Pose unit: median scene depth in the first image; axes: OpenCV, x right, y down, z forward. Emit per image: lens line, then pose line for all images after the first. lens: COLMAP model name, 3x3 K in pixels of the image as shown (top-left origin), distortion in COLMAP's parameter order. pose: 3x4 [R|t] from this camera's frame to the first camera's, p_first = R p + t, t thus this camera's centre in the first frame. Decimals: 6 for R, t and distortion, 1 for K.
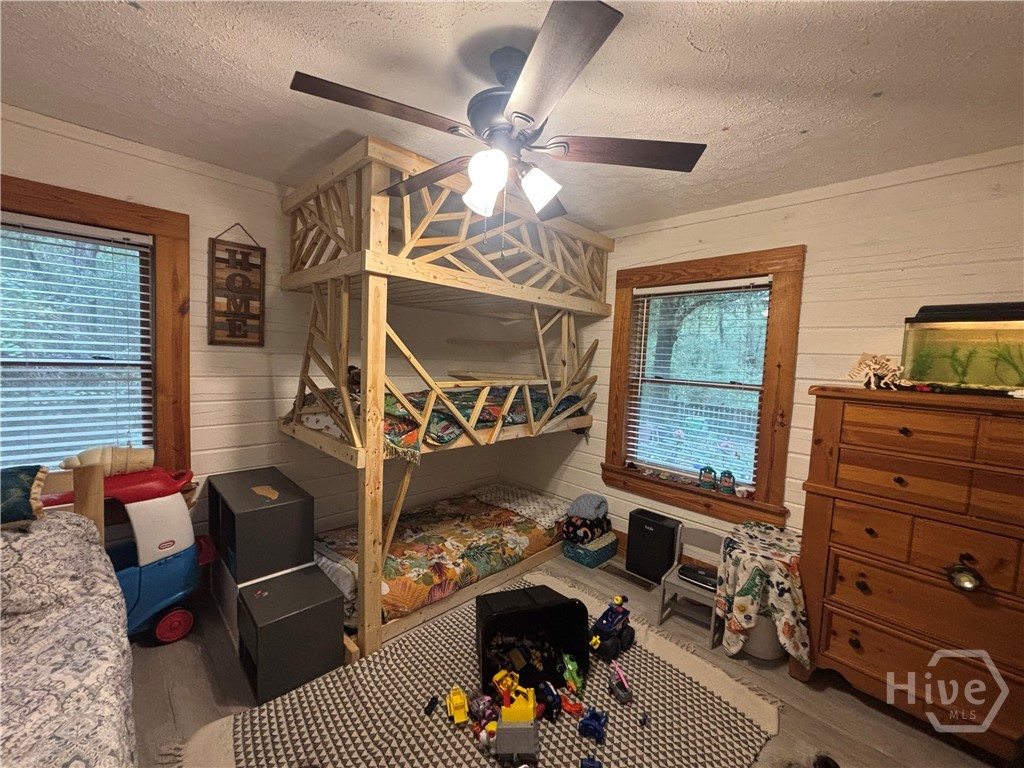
lens RADIAL K [[408.7, 0, 508.9], [0, 408.7, 382.3], [0, 0, 1]] dist [-0.013490, 0.000416]
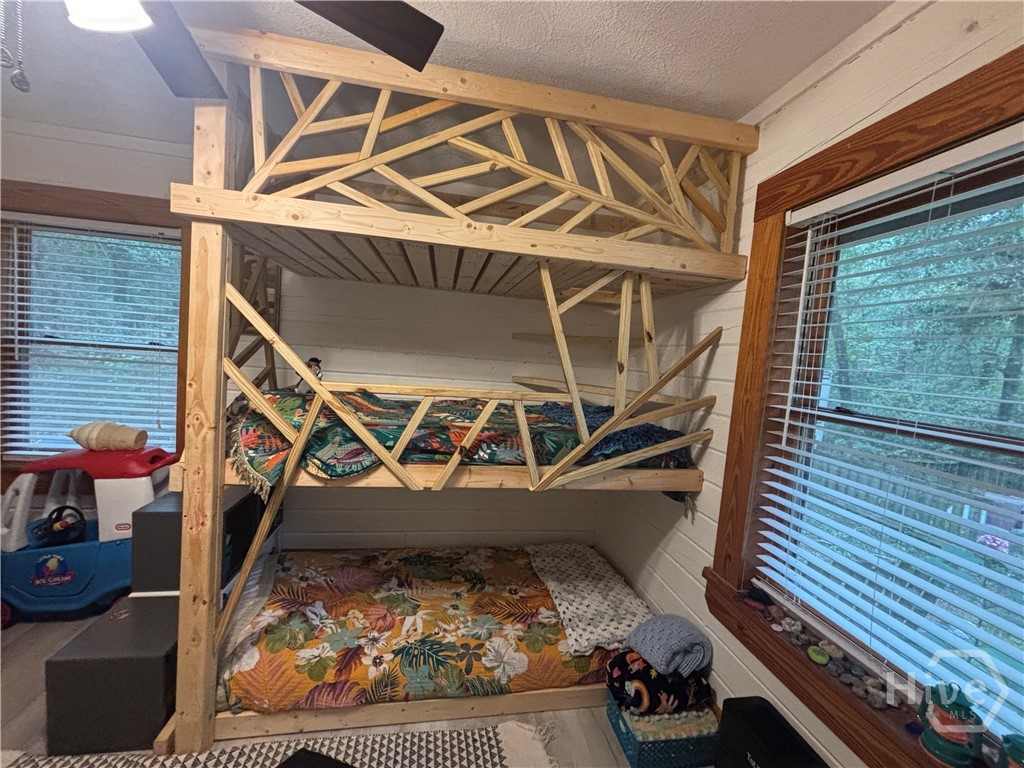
lens RADIAL K [[408.7, 0, 511.7], [0, 408.7, 384.6], [0, 0, 1]] dist [-0.013490, 0.000416]
pose [[0.819788, 0.057709, -0.569753, 0.357302], [-0.073771, 0.997262, -0.005135, -0.011894], [0.567896, 0.046240, 0.821800, 0.506167]]
